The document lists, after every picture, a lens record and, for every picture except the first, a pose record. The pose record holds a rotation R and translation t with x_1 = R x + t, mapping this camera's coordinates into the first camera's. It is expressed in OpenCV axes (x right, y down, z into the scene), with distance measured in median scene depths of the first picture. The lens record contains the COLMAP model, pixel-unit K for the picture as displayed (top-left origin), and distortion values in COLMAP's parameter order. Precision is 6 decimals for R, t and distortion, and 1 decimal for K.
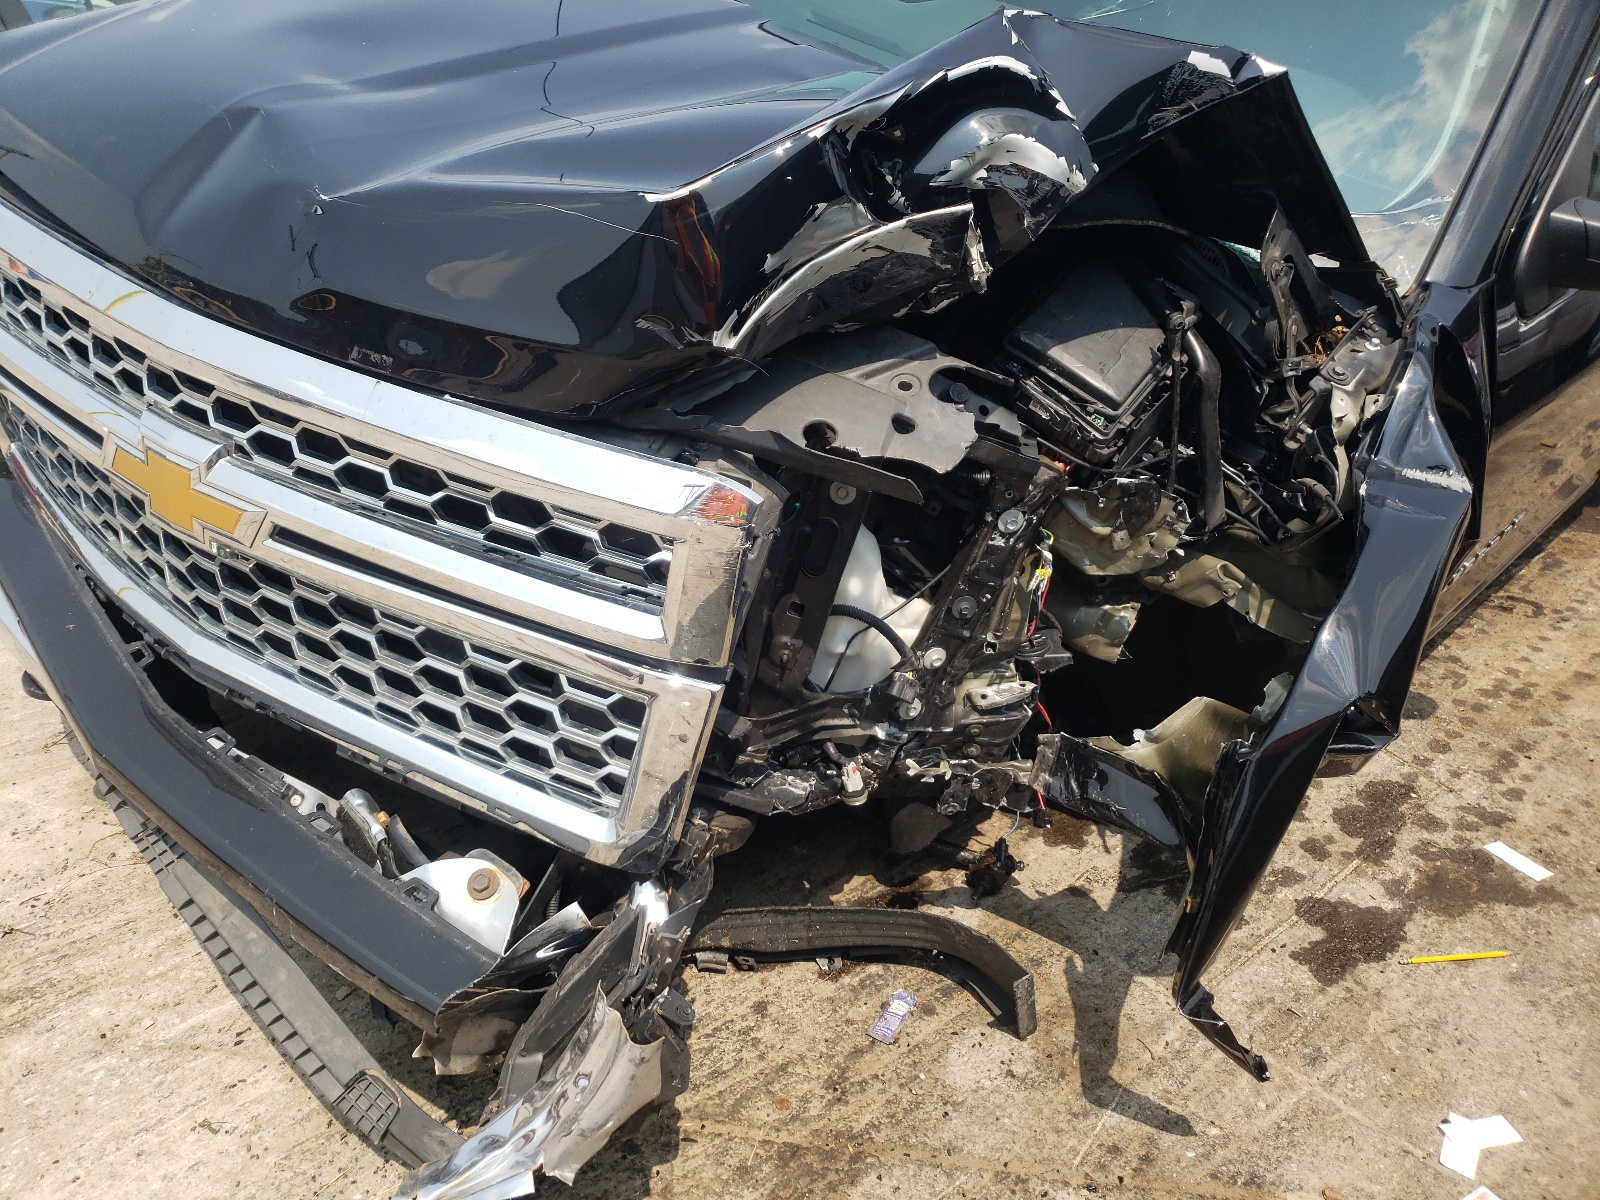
lens RADIAL K [[1272.3, 0, 773.0], [0, 1272.3, 602.6], [0, 0, 1]] dist [-0.044020, 0.061247]
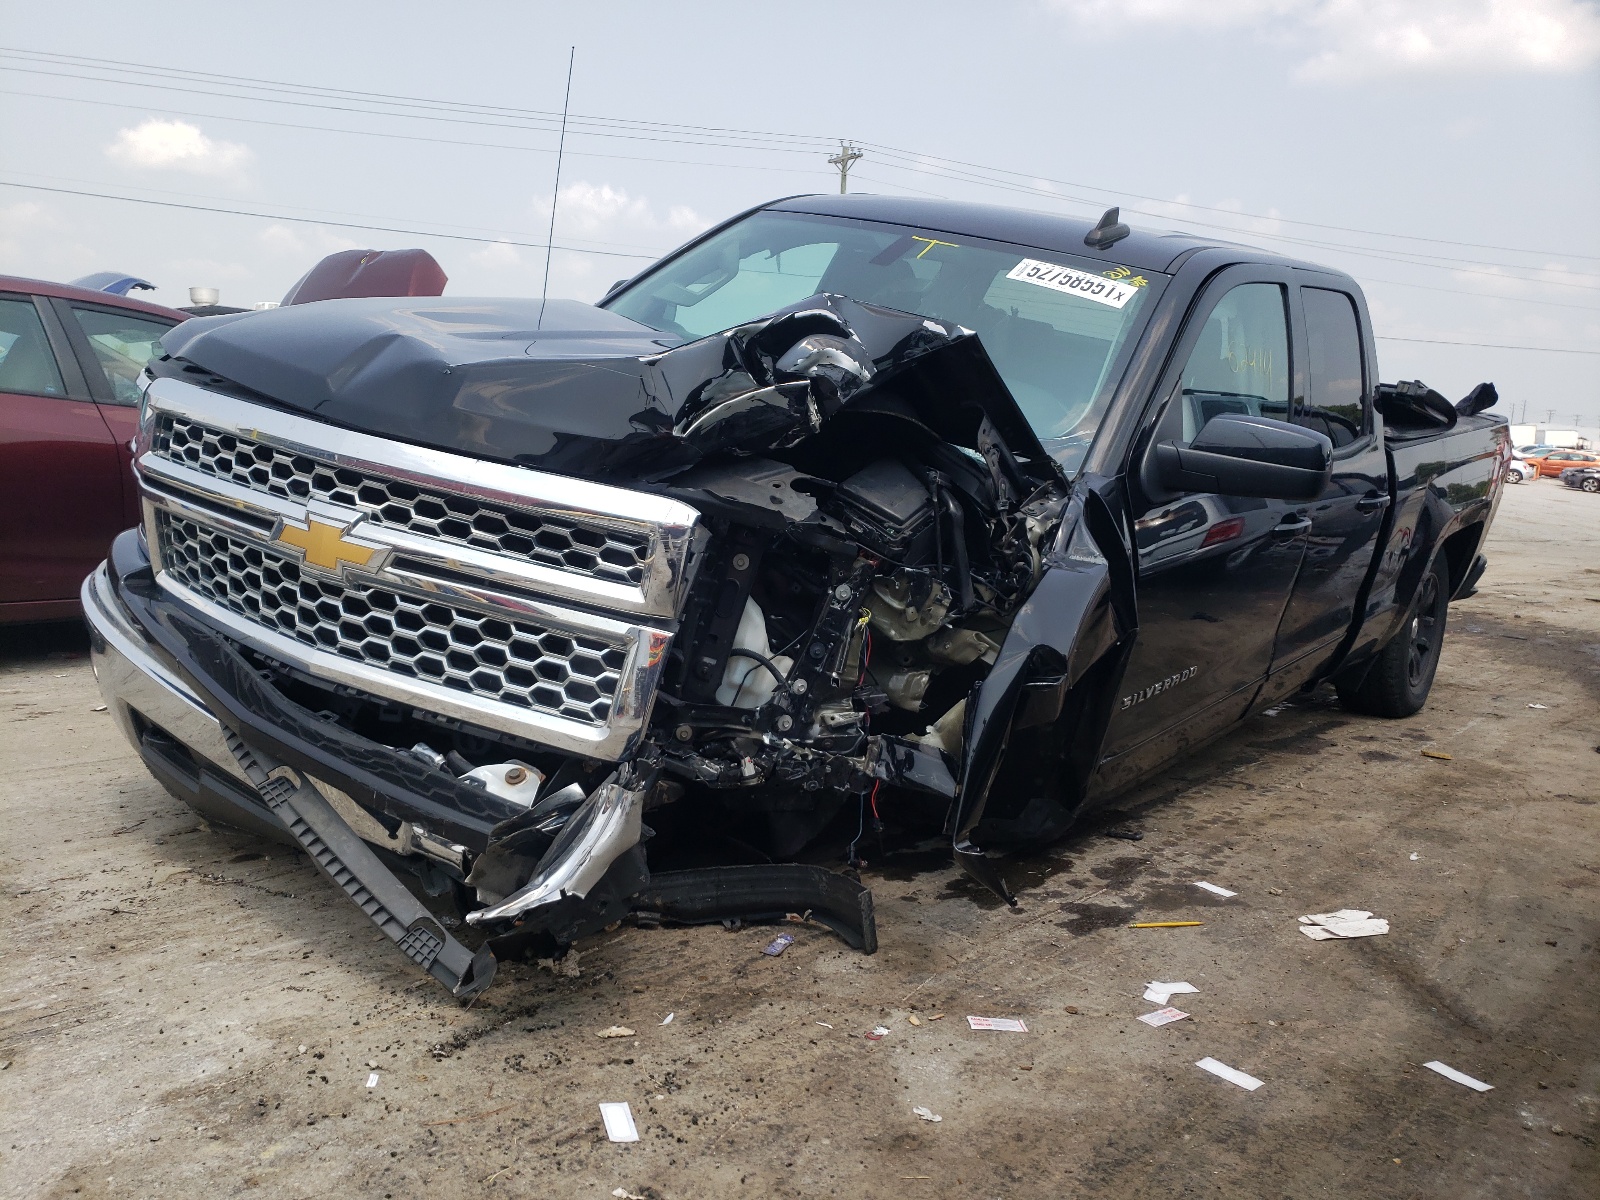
lens RADIAL K [[1204.8, 0, 800.0], [0, 1204.8, 600.0], [0, 0, 1]] dist [0.040203, -0.130012]
pose [[0.992538, 0.009422, 0.121575, -0.053766], [0.029162, 0.949738, -0.311684, 0.418140], [-0.118401, 0.312903, 0.942376, -0.439439]]
